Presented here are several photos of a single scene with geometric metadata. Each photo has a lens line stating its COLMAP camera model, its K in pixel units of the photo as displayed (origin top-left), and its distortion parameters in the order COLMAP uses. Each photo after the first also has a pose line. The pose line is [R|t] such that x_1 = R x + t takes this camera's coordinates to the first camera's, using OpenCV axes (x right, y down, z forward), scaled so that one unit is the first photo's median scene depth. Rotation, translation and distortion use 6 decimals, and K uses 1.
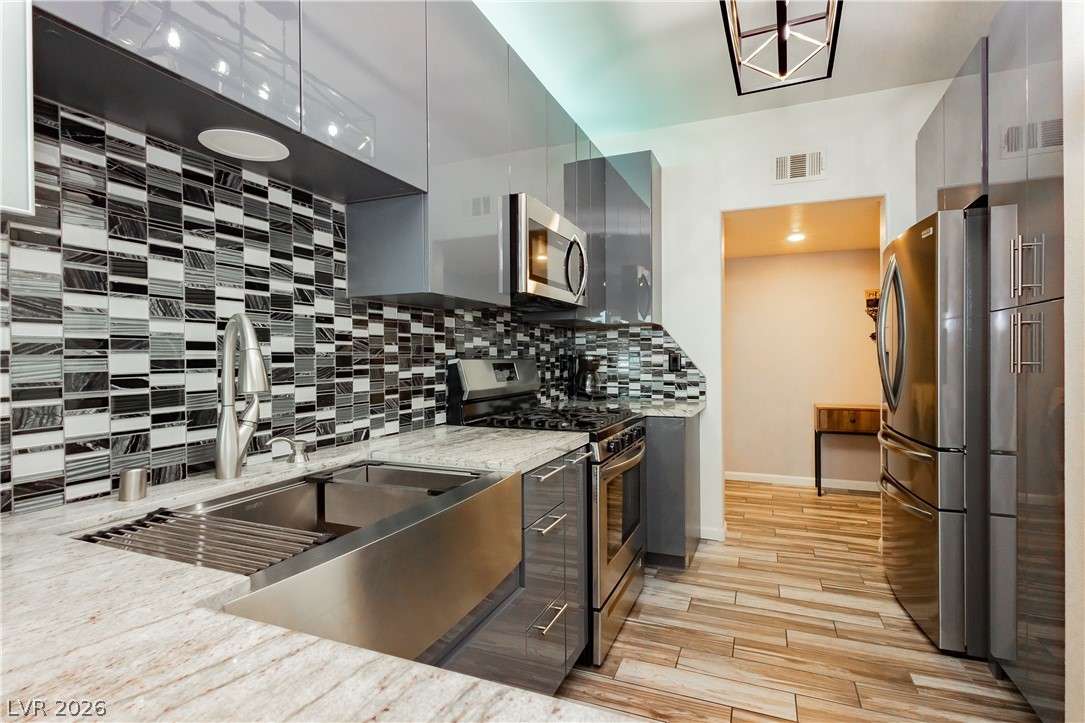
lens RADIAL K [[505.7, 0, 636.4], [0, 505.7, 357.6], [0, 0, 1]] dist [0.003866, 0.000151]
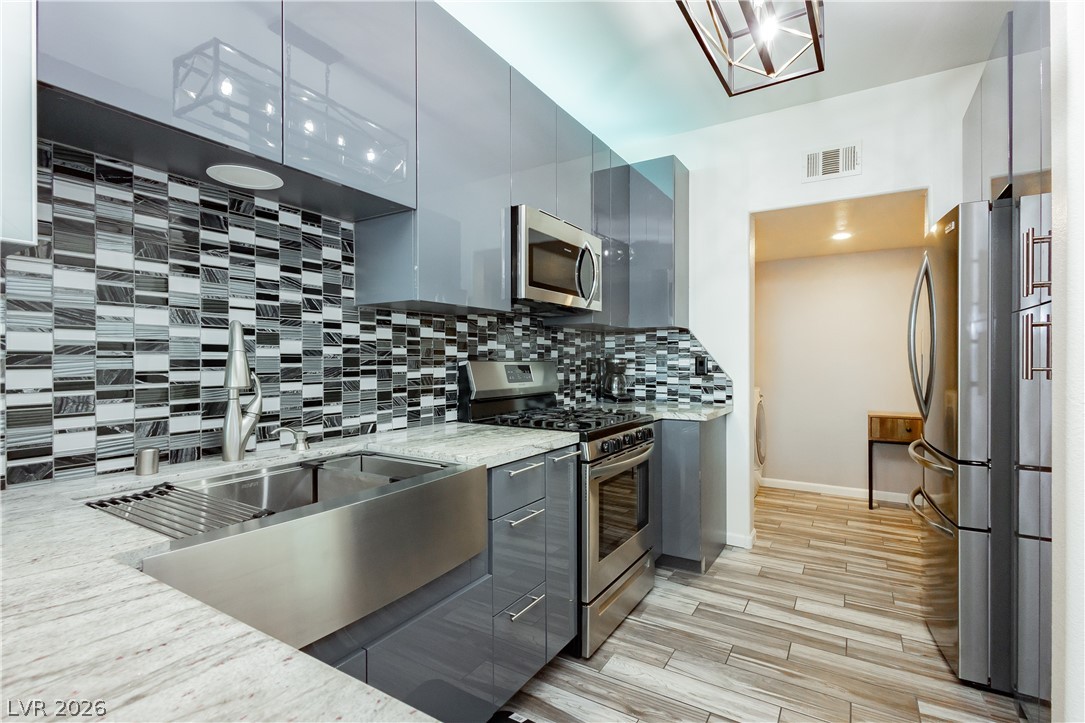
lens RADIAL K [[505.3, 0, 630.5], [0, 505.3, 359.9], [0, 0, 1]] dist [0.001280, 0.002120]
pose [[0.987066, 0.005185, -0.160231, 0.192138], [-0.005623, 0.999982, -0.002282, 0.001129], [0.160216, 0.003154, 0.987077, -0.007220]]
